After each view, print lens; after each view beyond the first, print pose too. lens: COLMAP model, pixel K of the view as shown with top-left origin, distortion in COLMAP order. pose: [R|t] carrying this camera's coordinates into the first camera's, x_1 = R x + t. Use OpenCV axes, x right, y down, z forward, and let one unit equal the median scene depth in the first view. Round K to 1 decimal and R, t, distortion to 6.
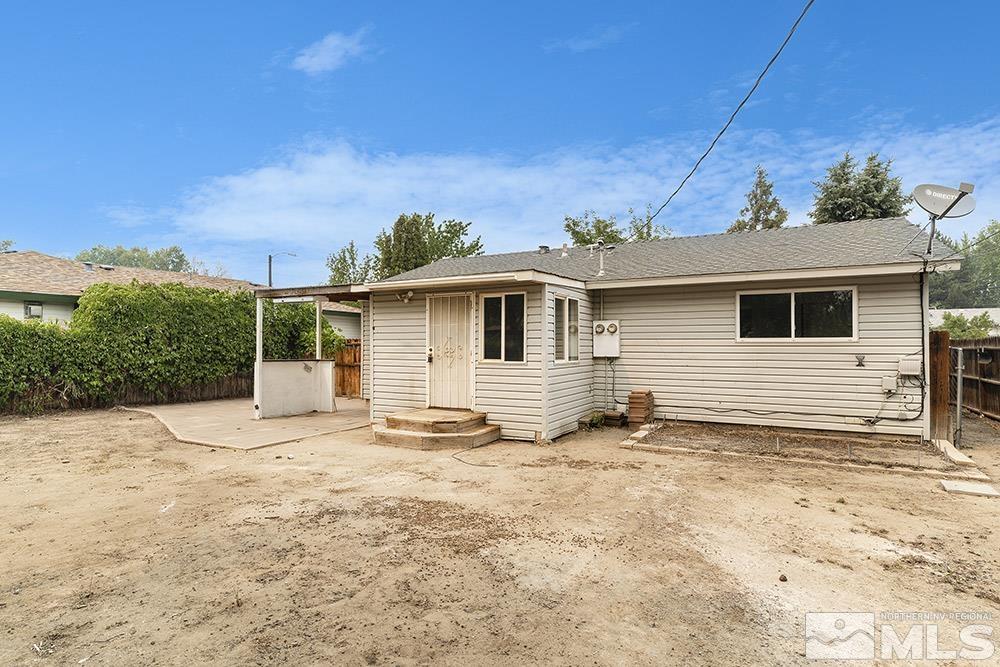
lens RADIAL K [[523.5, 0, 497.5], [0, 523.5, 332.6], [0, 0, 1]] dist [-0.001361, 0.000795]
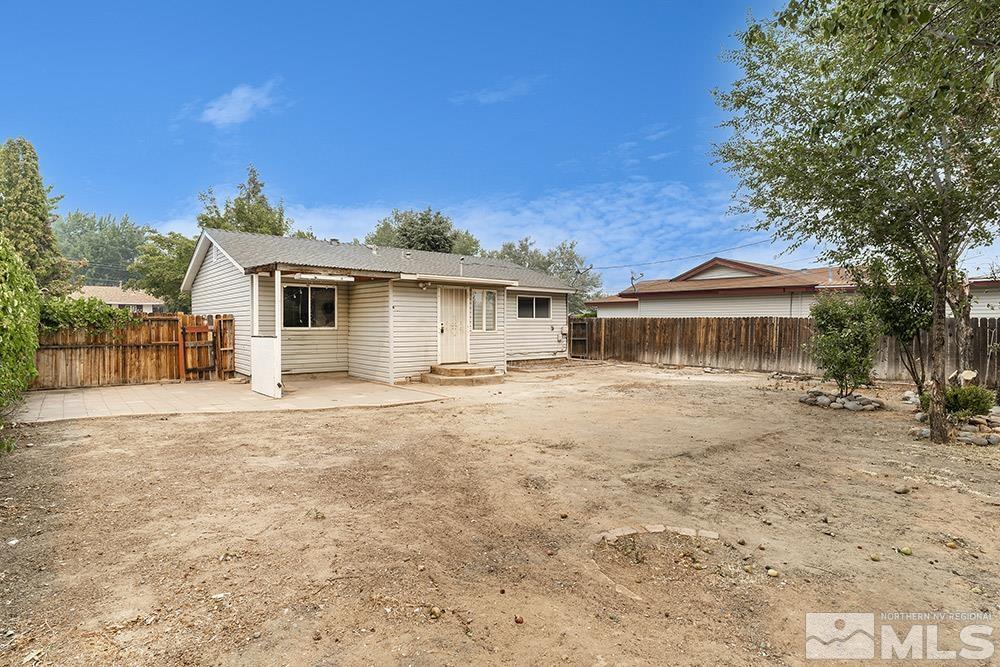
lens RADIAL K [[523.5, 0, 497.5], [0, 523.5, 332.6], [0, 0, 1]] dist [-0.001361, 0.000795]
pose [[0.361652, -0.018254, 0.932134, -1.493012], [-0.024723, 0.999269, 0.029160, 0.010570], [-0.931985, -0.033591, 0.360936, 0.353285]]
